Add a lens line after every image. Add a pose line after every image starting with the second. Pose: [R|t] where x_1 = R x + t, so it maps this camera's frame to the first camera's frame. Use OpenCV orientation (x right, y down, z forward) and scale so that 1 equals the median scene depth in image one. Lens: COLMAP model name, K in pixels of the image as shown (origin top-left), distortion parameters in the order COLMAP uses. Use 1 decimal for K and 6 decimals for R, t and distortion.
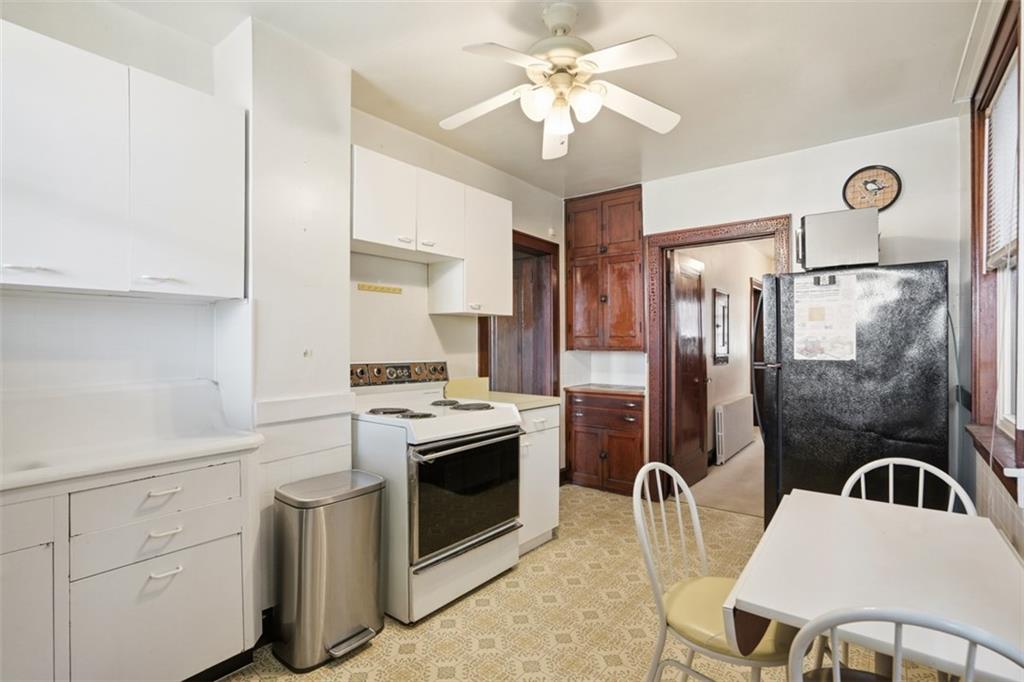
lens RADIAL K [[486.6, 0, 512.0], [0, 486.6, 341.0], [0, 0, 1]] dist [-0.058638, 0.031631]
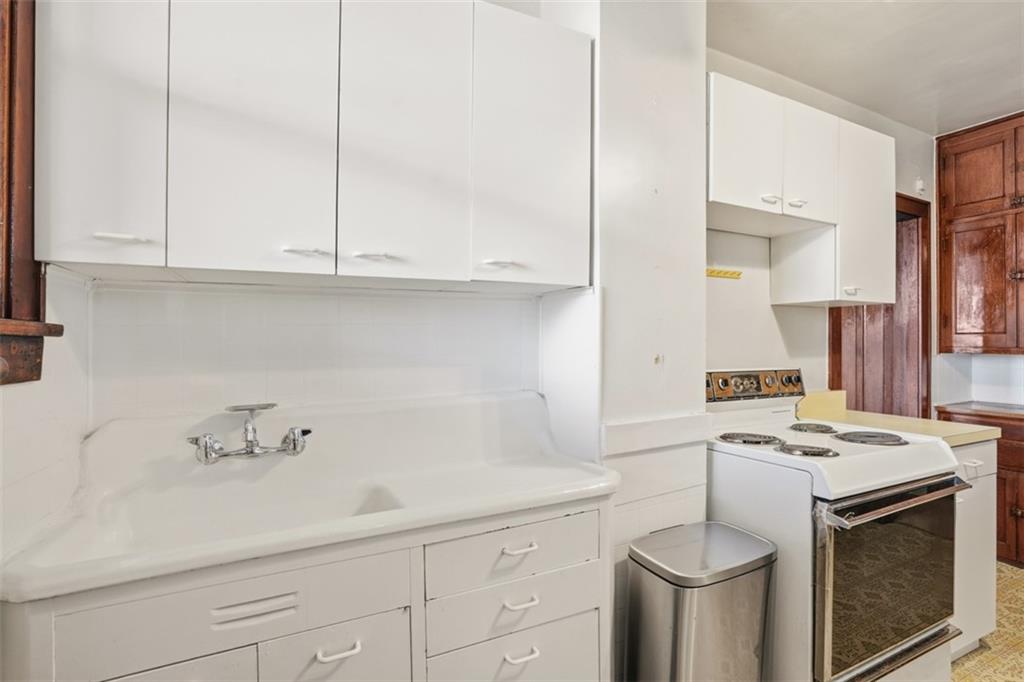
lens RADIAL K [[486.6, 0, 512.0], [0, 486.6, 341.0], [0, 0, 1]] dist [-0.058638, 0.031631]
pose [[0.901756, -0.006986, -0.432190, -0.241564], [0.007053, 0.999974, -0.001448, -0.002248], [0.432188, -0.001742, 0.901782, 0.186340]]
